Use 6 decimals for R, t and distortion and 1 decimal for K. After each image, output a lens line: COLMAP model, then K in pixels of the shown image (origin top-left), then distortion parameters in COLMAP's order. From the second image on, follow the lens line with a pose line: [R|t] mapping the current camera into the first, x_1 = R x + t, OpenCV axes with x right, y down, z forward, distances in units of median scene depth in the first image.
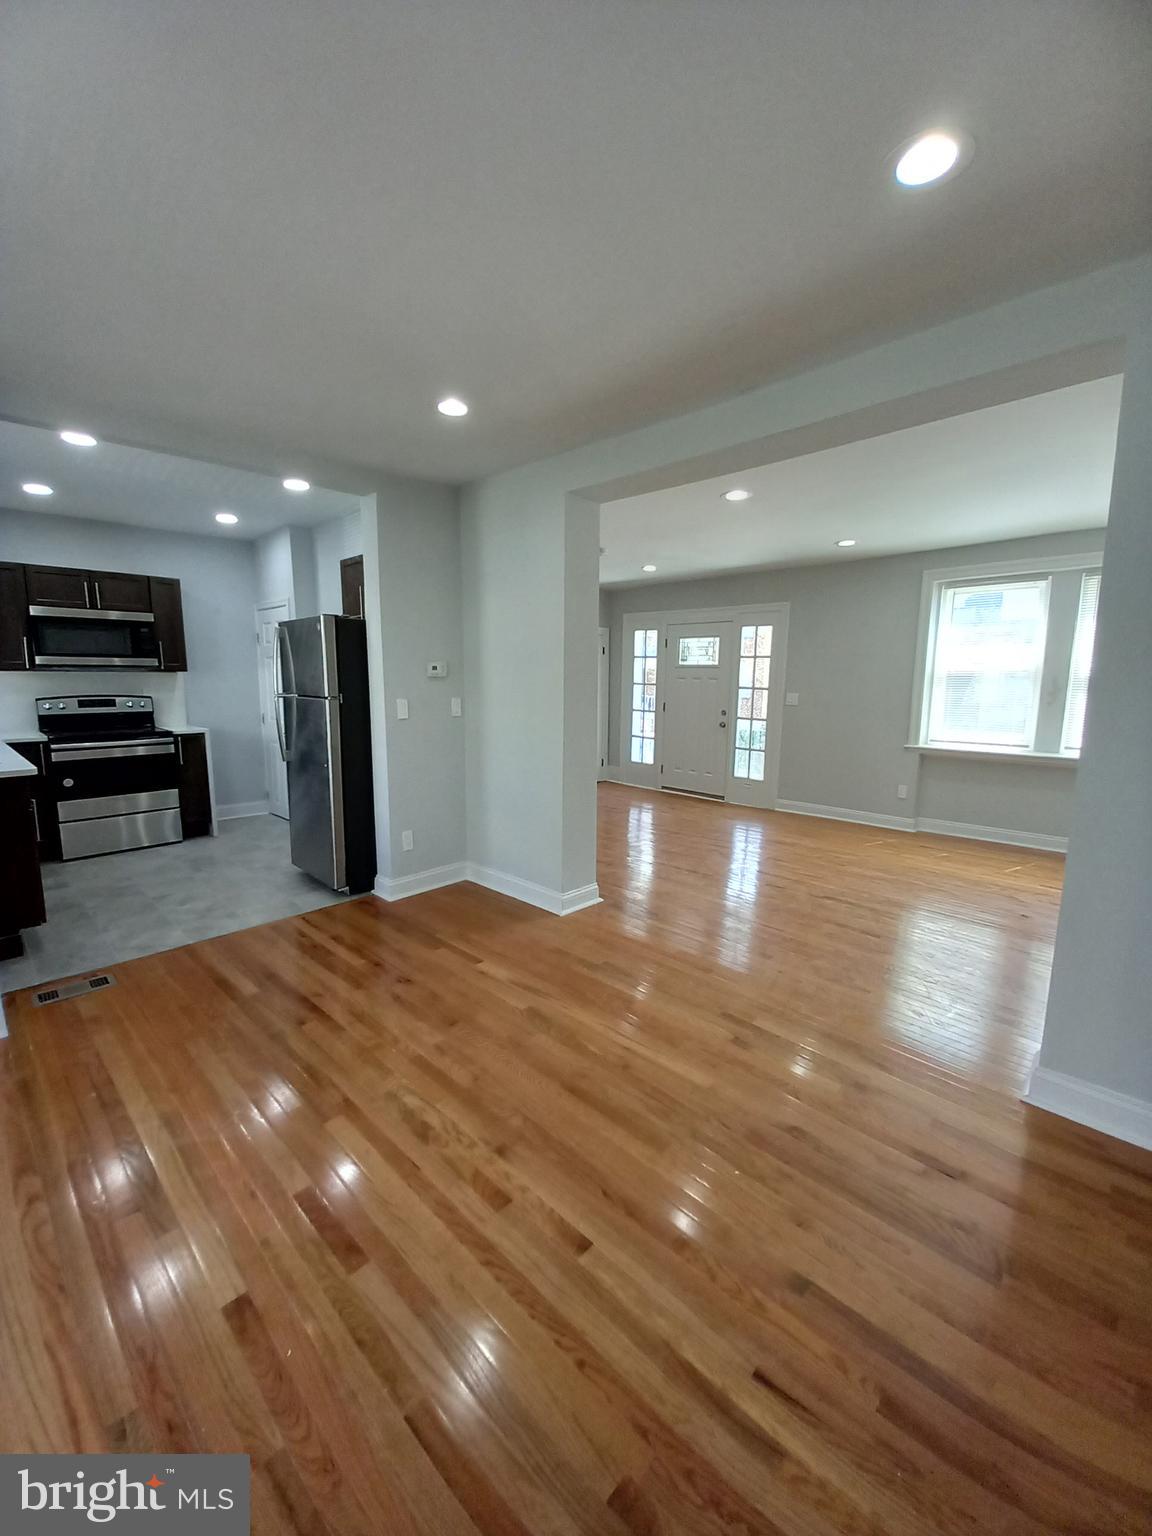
lens RADIAL K [[616.6, 0, 575.0], [0, 616.6, 770.2], [0, 0, 1]] dist [0.004334, -0.004050]
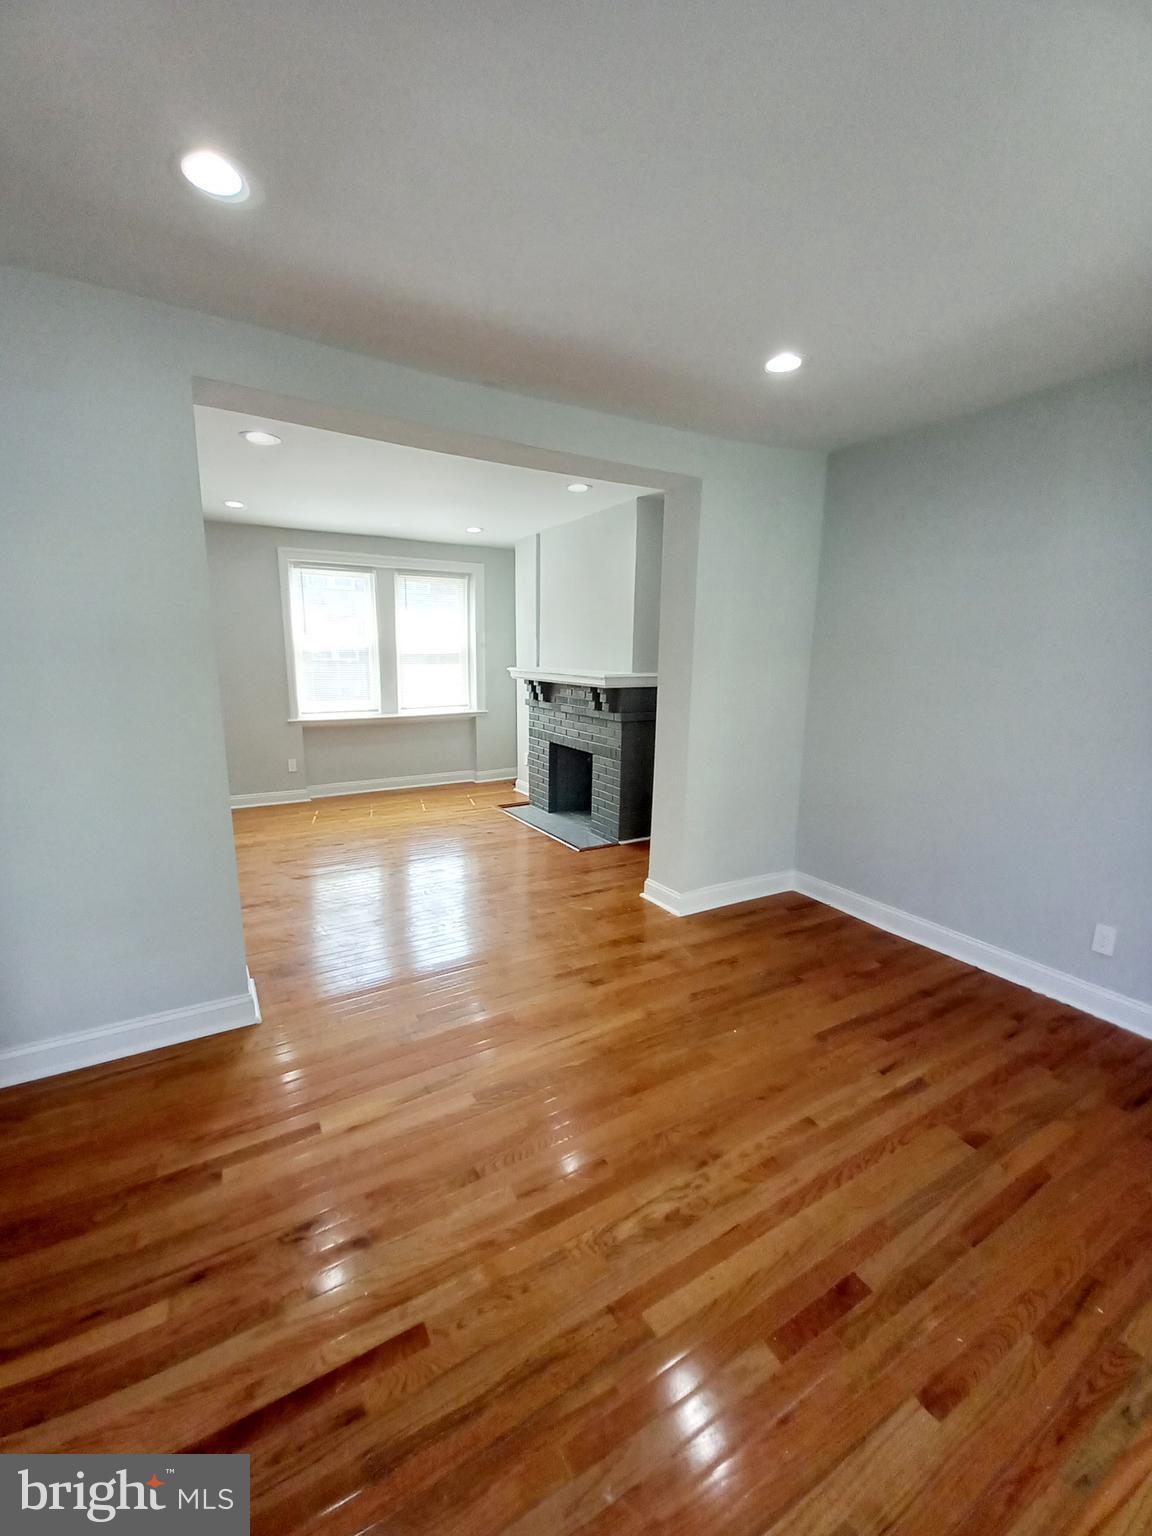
lens RADIAL K [[616.6, 0, 579.0], [0, 616.6, 764.7], [0, 0, 1]] dist [0.004334, -0.004050]
pose [[0.274251, -0.186283, 0.943443, -1.110855], [0.133083, 0.978971, 0.154612, -0.223478], [-0.952405, 0.083153, 0.293275, 0.928731]]
